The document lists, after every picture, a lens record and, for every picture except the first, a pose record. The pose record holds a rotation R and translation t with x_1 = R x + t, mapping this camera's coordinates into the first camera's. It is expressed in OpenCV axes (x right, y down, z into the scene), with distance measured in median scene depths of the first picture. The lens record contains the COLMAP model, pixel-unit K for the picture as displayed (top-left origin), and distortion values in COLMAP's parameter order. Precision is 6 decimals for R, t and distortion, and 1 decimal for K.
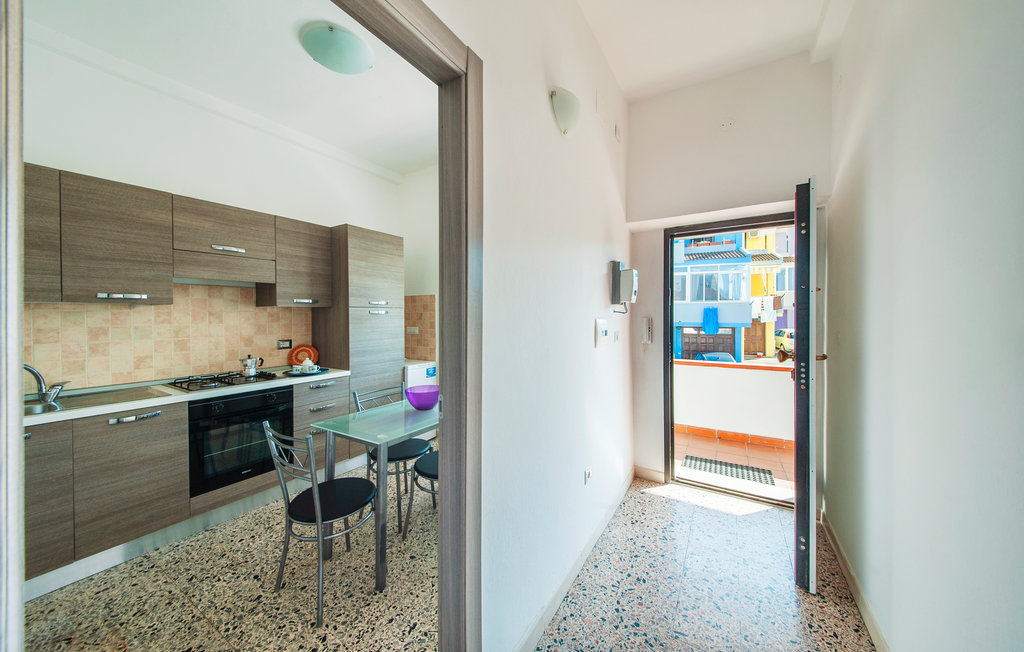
lens RADIAL K [[355.1, 0, 536.9], [0, 355.1, 315.5], [0, 0, 1]] dist [-0.017359, -0.000074]
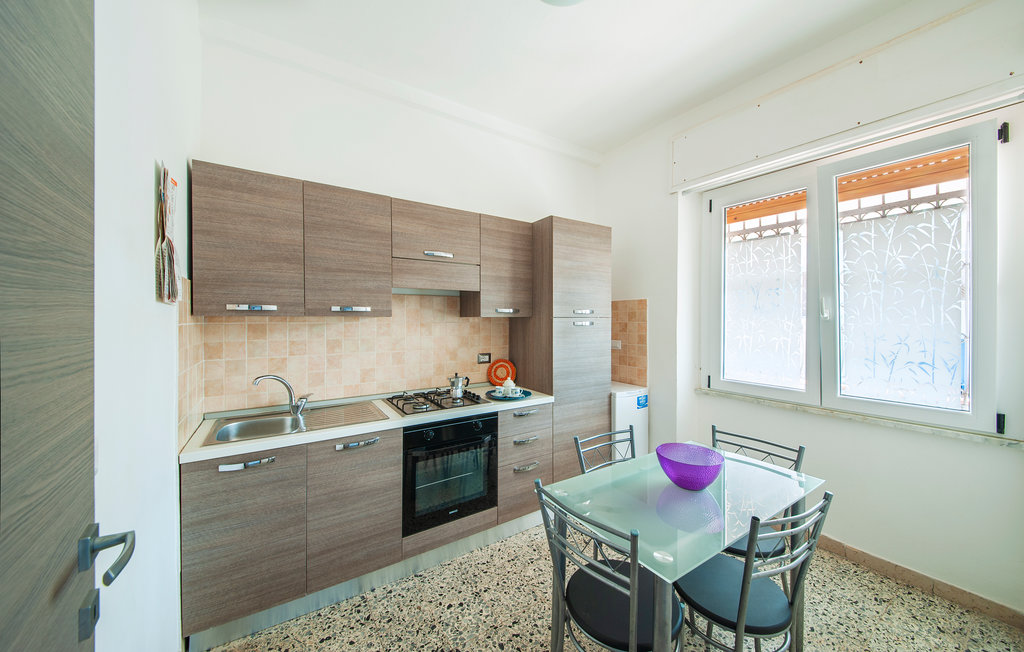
lens RADIAL K [[360.9, 0, 508.0], [0, 360.9, 316.2], [0, 0, 1]] dist [0.000454, -0.000133]
pose [[0.878100, 0.004366, -0.478458, -0.253352], [-0.007413, 0.999962, -0.004478, -0.025471], [0.478420, 0.007479, 0.878099, 0.246772]]
